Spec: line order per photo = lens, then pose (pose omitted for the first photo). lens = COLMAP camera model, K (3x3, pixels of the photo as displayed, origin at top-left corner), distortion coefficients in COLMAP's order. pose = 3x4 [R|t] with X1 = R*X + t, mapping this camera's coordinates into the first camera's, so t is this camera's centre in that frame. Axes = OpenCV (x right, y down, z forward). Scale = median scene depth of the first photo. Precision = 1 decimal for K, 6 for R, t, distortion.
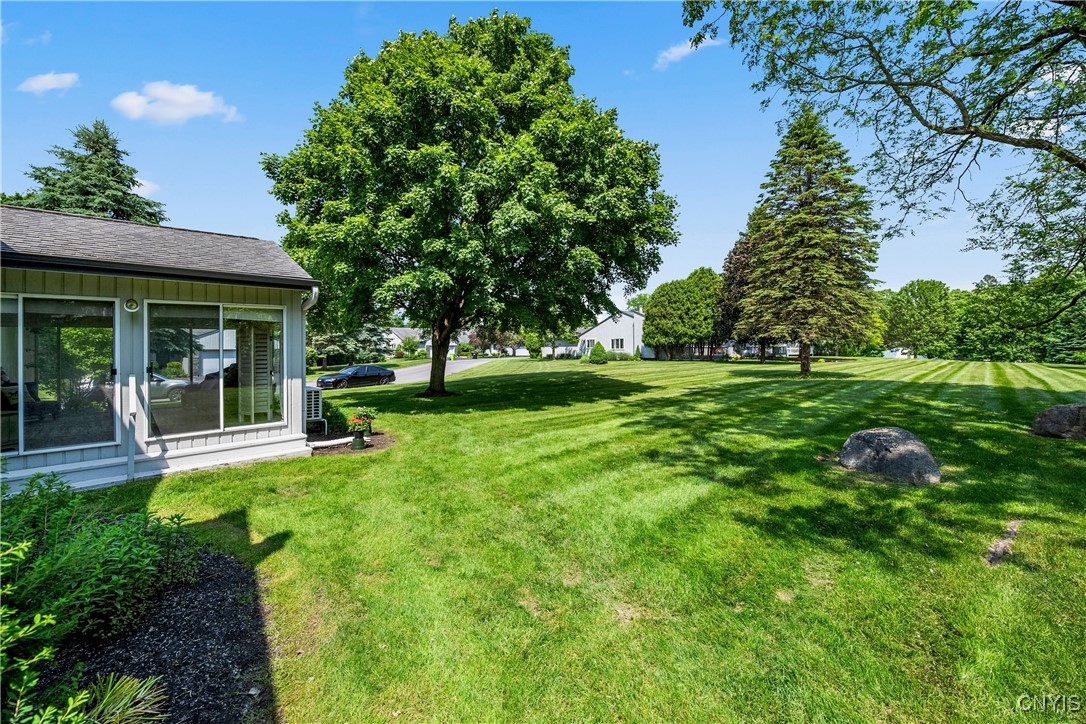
lens RADIAL K [[452.1, 0, 547.6], [0, 452.1, 344.9], [0, 0, 1]] dist [-0.001044, -0.000100]
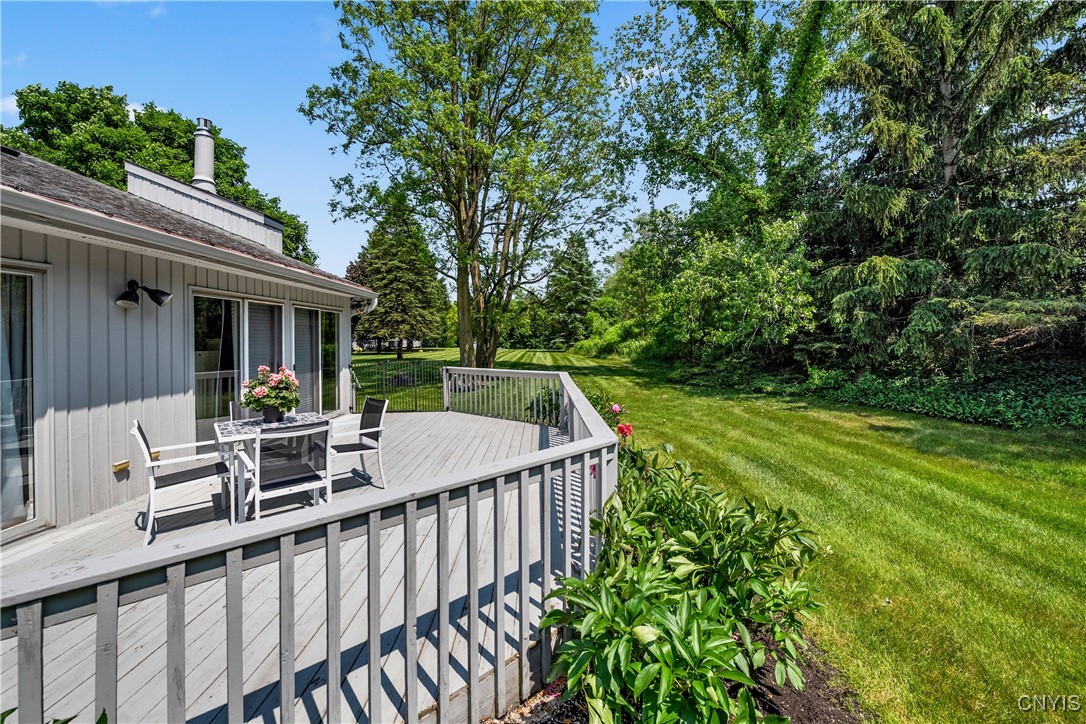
lens RADIAL K [[437.0, 0, 543.4], [0, 437.0, 333.7], [0, 0, 1]] dist [-0.016138, -0.000206]
pose [[0.703632, 0.001698, 0.710562, -0.182679], [0.006248, 0.999944, -0.008576, -0.012684], [-0.710537, 0.010474, 0.703582, -0.491316]]
